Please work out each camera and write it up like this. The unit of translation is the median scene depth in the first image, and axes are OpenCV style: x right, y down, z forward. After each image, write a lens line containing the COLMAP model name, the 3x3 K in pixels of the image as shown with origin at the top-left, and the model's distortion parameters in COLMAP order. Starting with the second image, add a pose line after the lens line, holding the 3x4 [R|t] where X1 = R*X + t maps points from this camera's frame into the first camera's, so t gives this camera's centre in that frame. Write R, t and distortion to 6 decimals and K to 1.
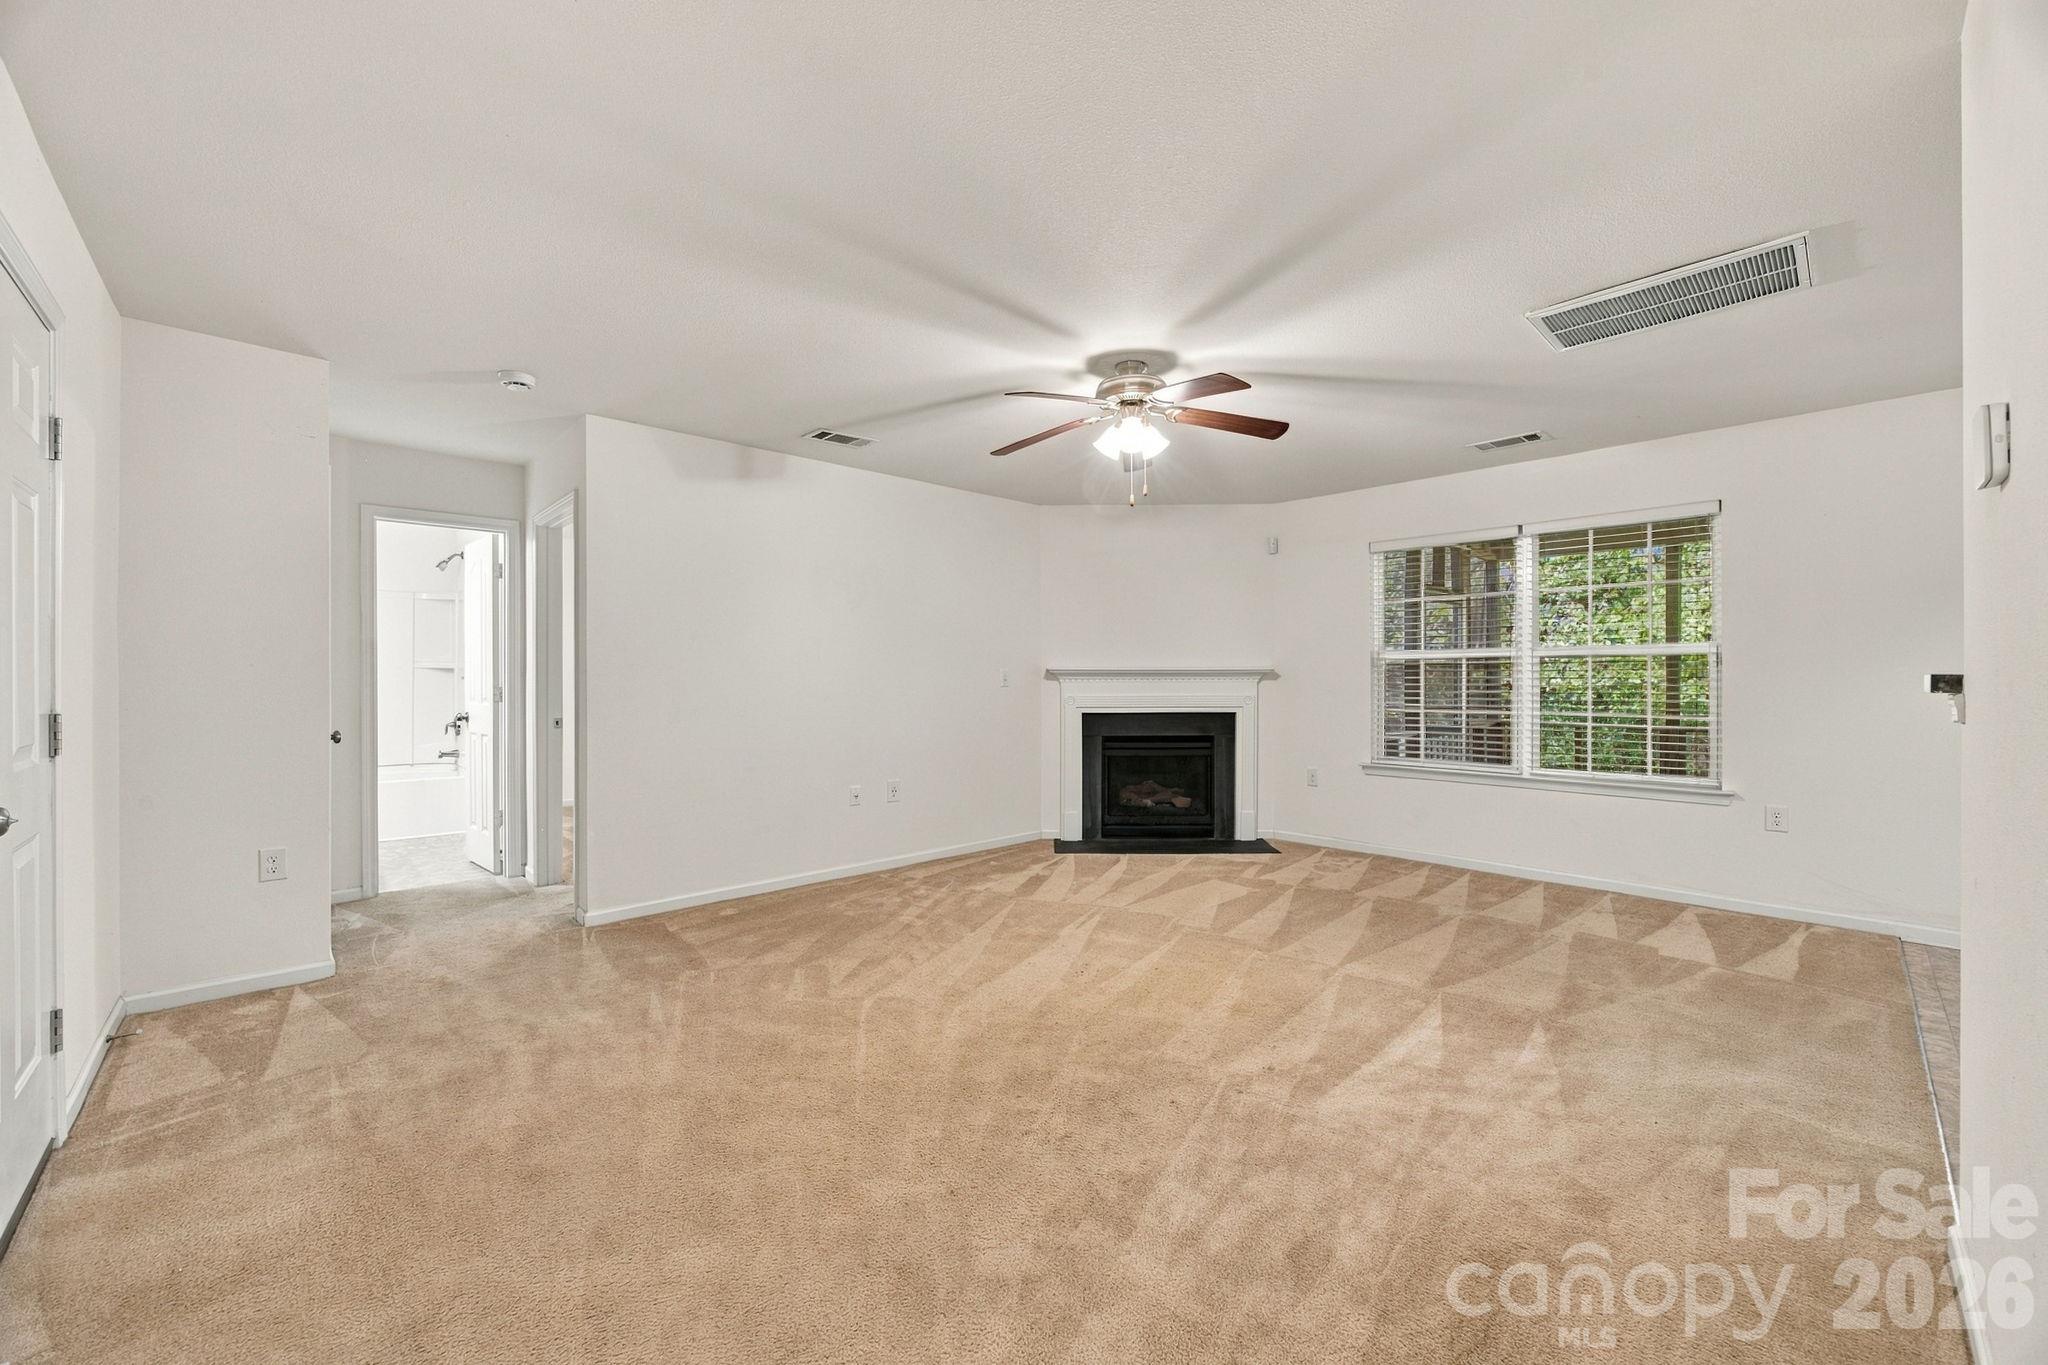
lens RADIAL K [[774.8, 0, 1017.6], [0, 774.8, 681.0], [0, 0, 1]] dist [-0.000165, 0.000109]
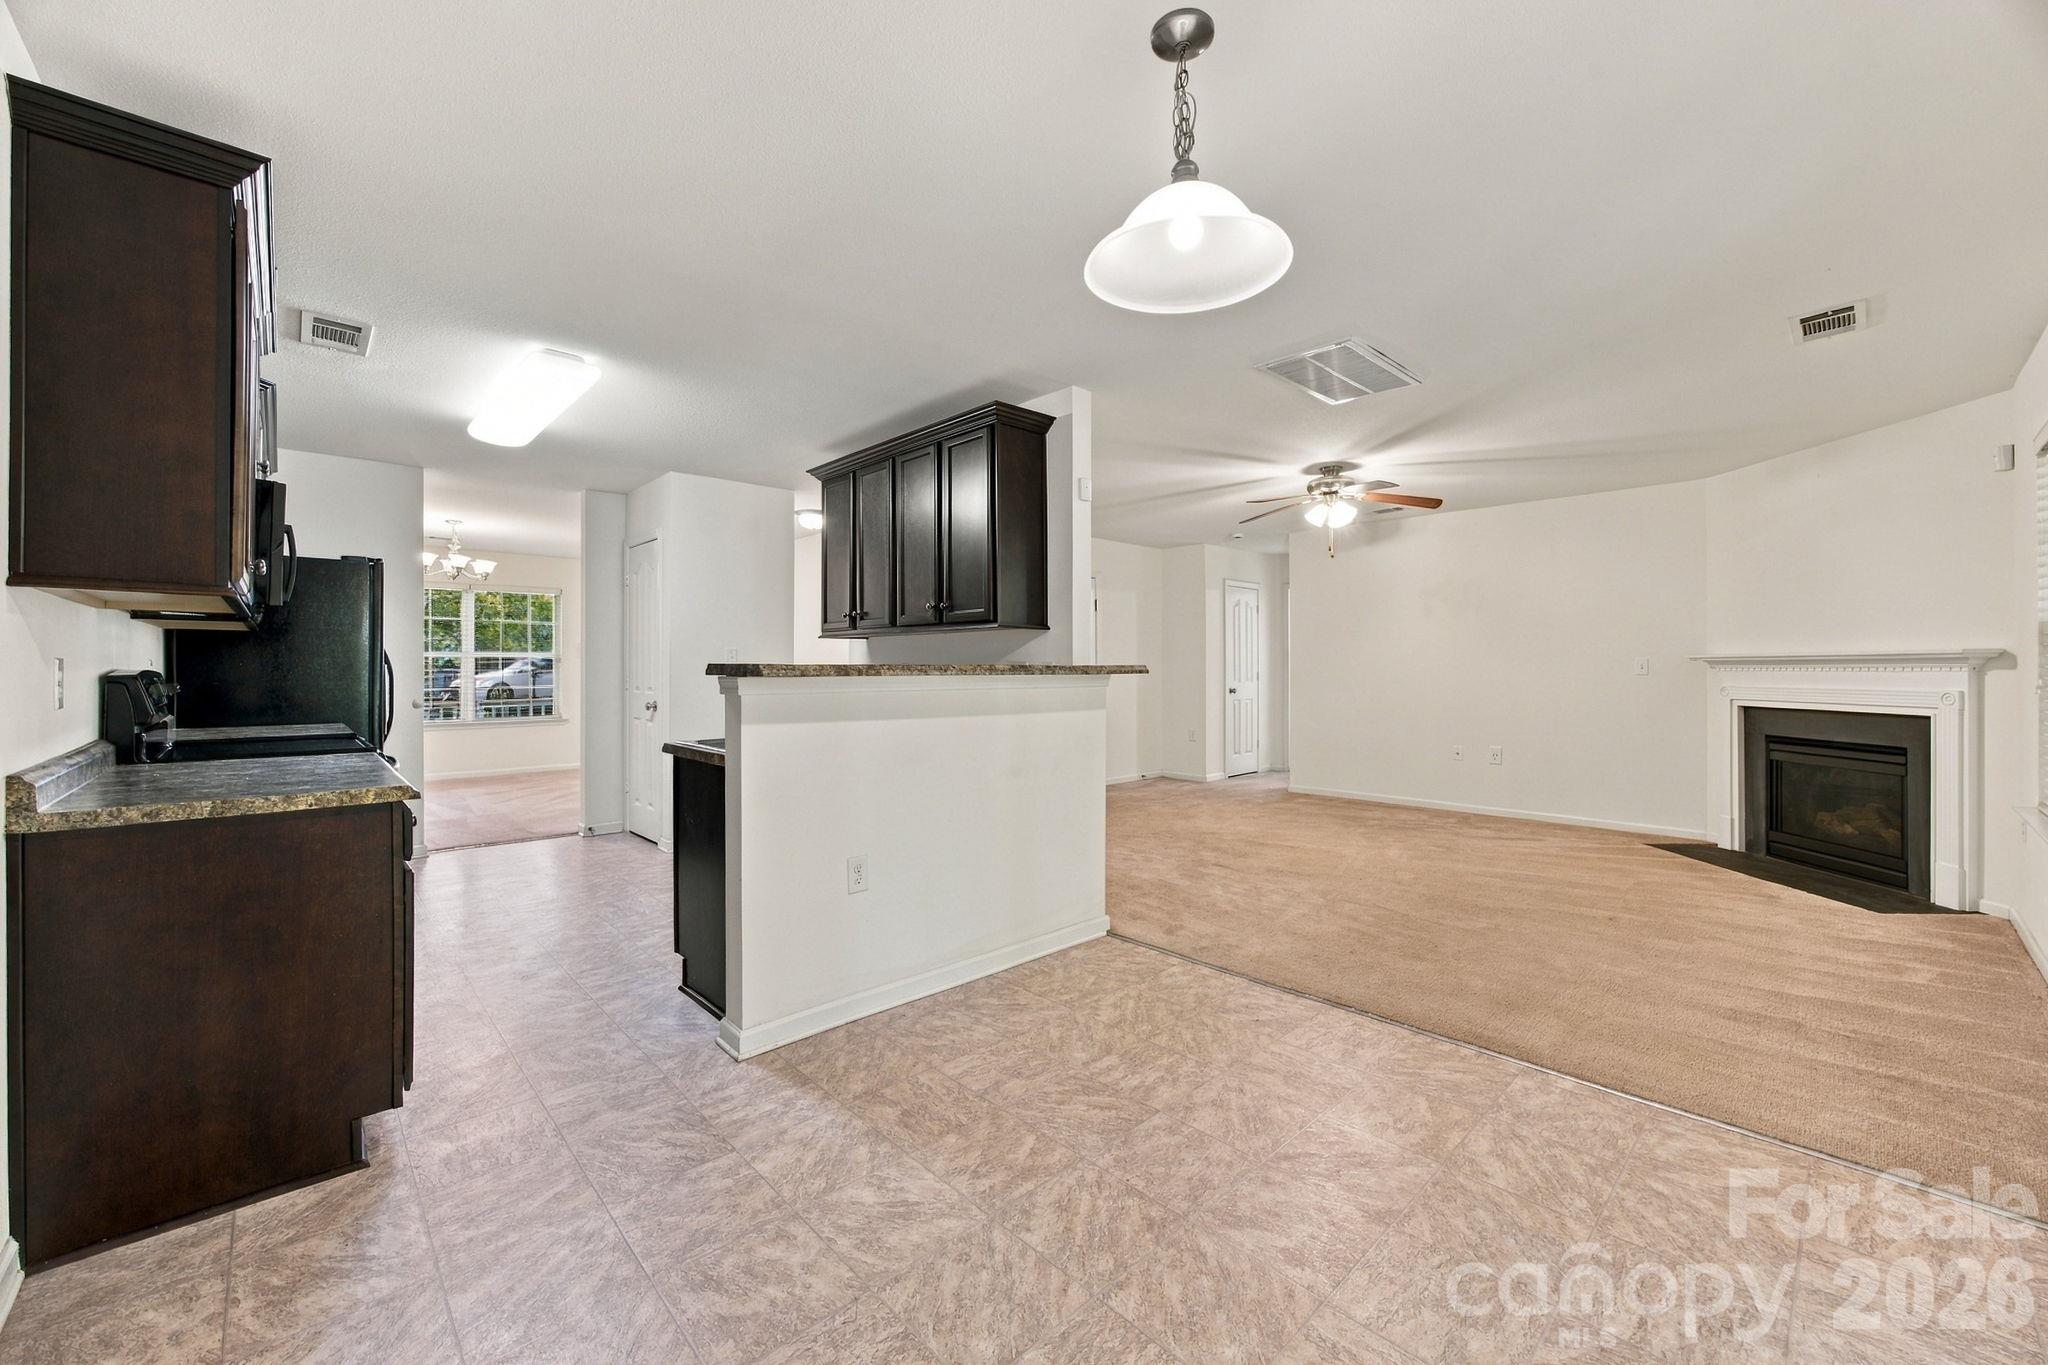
lens RADIAL K [[797.3, 0, 1011.9], [0, 797.3, 674.9], [0, 0, 1]] dist [-0.008101, 0.000799]
pose [[-0.049108, 0.009195, -0.998751, 1.018538], [0.003873, 0.999952, 0.009016, -0.005196], [0.998786, -0.003425, -0.049141, 0.225505]]
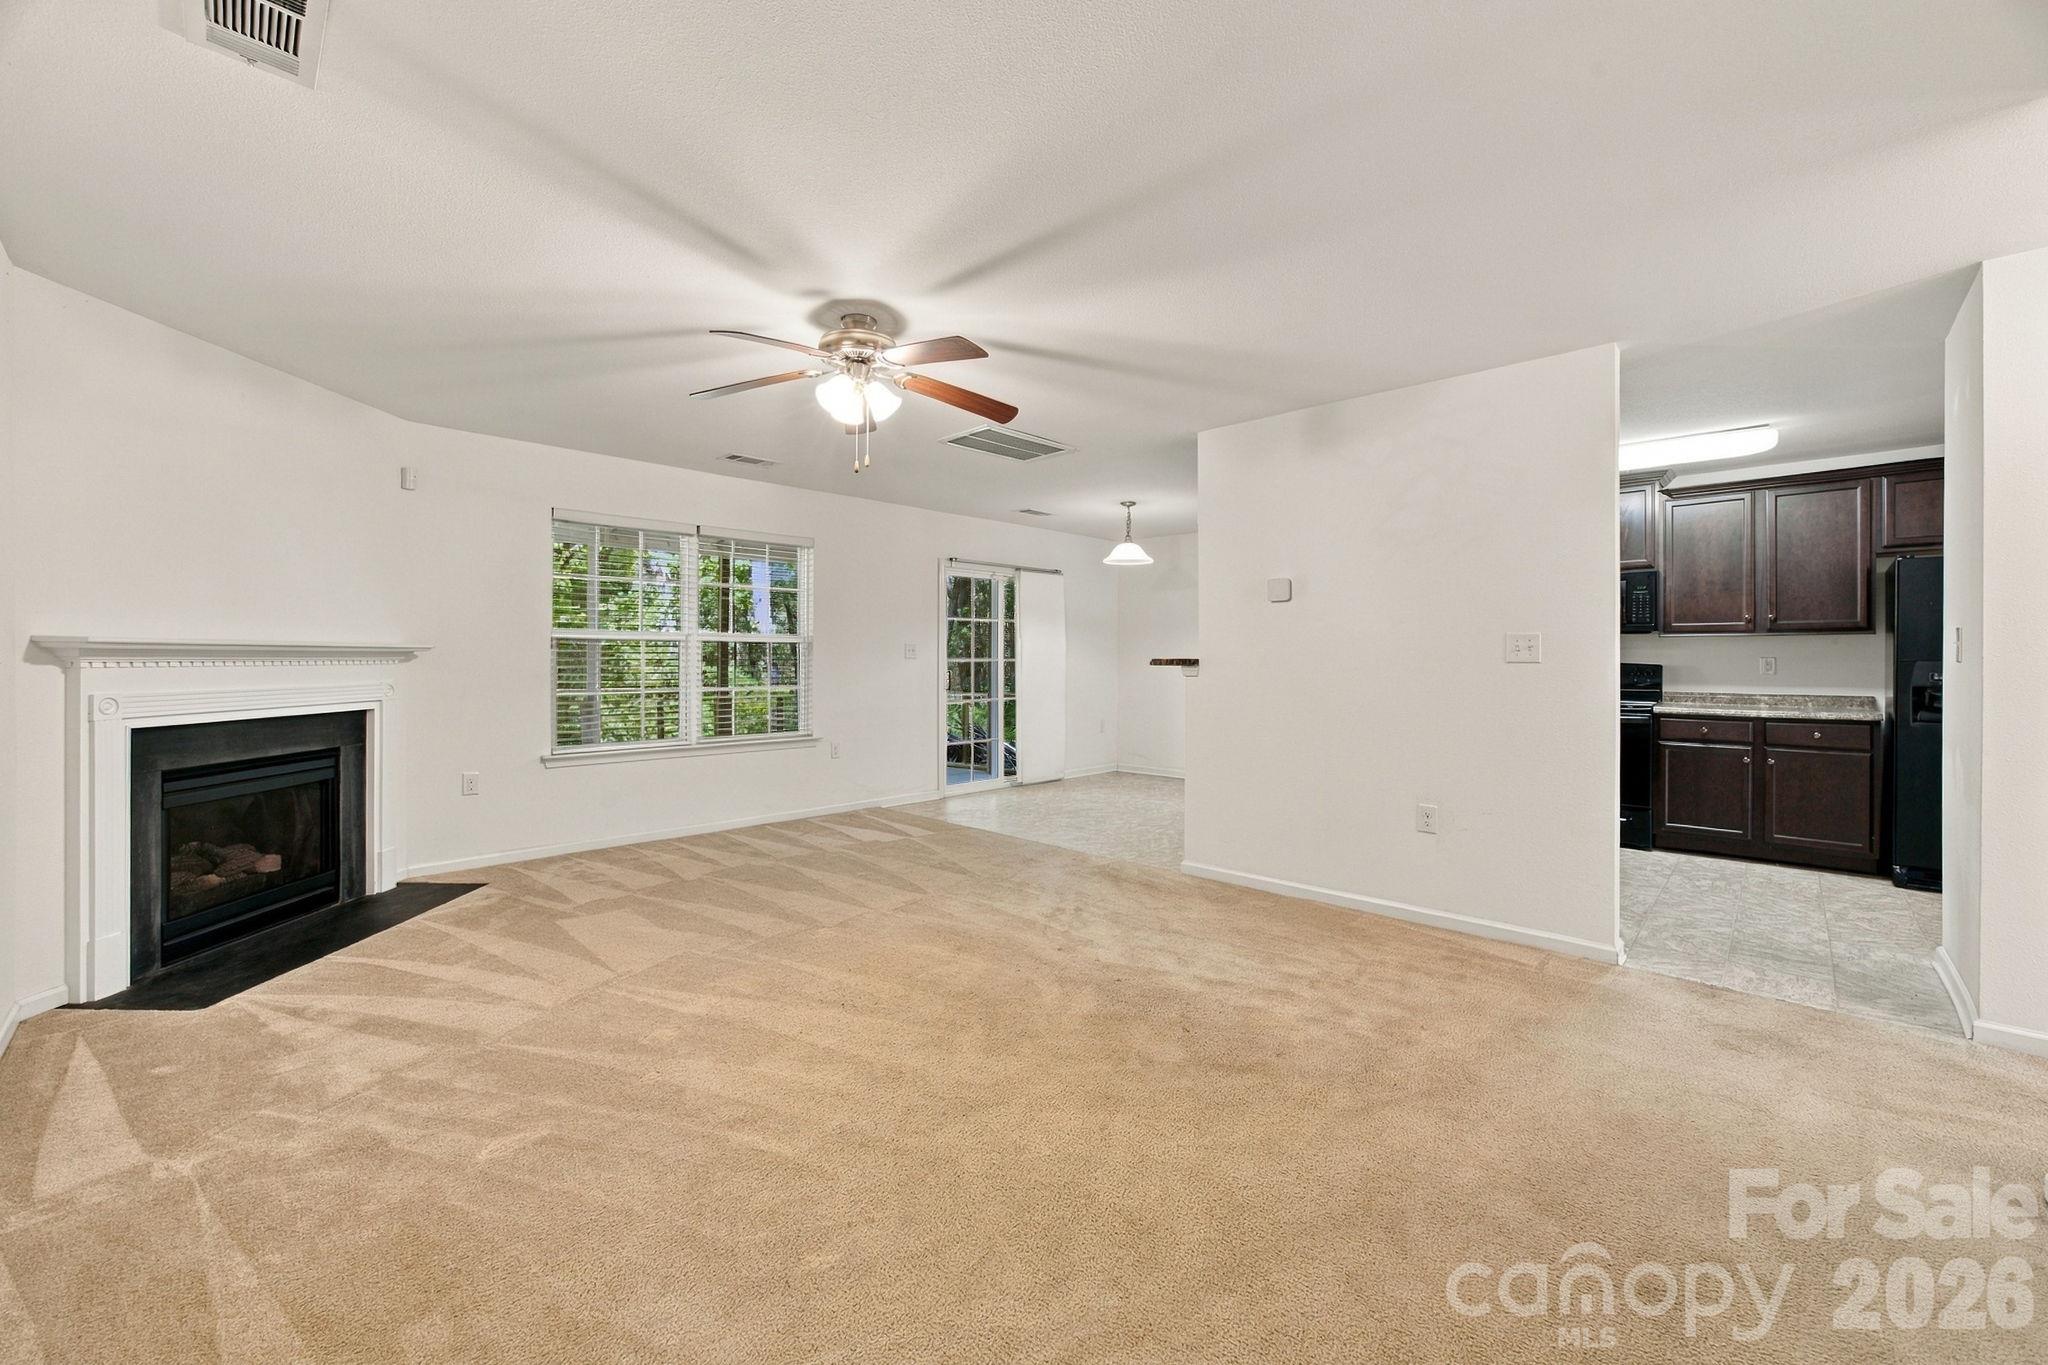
lens RADIAL K [[797.3, 0, 1016.9], [0, 797.3, 661.8], [0, 0, 1]] dist [-0.008101, 0.000799]
pose [[-0.008811, -0.002119, 0.999959, -0.425406], [0.001001, 0.999997, 0.002128, -0.002173], [-0.999961, 0.001019, -0.008809, 0.437436]]
